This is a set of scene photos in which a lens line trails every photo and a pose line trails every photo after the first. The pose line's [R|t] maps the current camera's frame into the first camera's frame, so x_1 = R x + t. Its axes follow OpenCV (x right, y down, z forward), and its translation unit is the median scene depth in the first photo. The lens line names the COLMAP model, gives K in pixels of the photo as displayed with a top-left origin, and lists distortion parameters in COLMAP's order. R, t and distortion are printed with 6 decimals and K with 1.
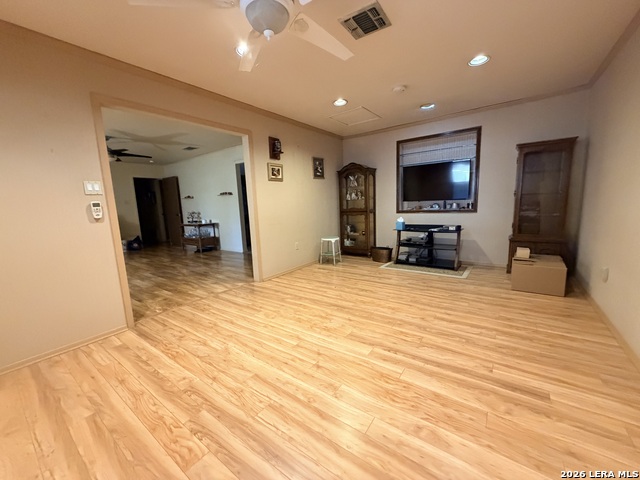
lens RADIAL K [[257.4, 0, 319.3], [0, 257.4, 241.1], [0, 0, 1]] dist [-0.000173, -0.000211]
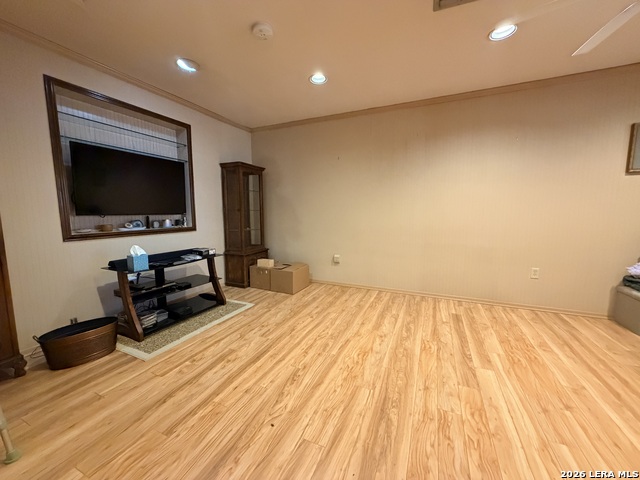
lens RADIAL K [[257.4, 0, 318.7], [0, 257.4, 239.5], [0, 0, 1]] dist [-0.000173, -0.000211]
pose [[-0.205216, -0.063911, 0.976628, -0.344136], [0.161057, 0.982057, 0.098108, -0.134425], [-0.965374, 0.177426, -0.191240, 1.048322]]
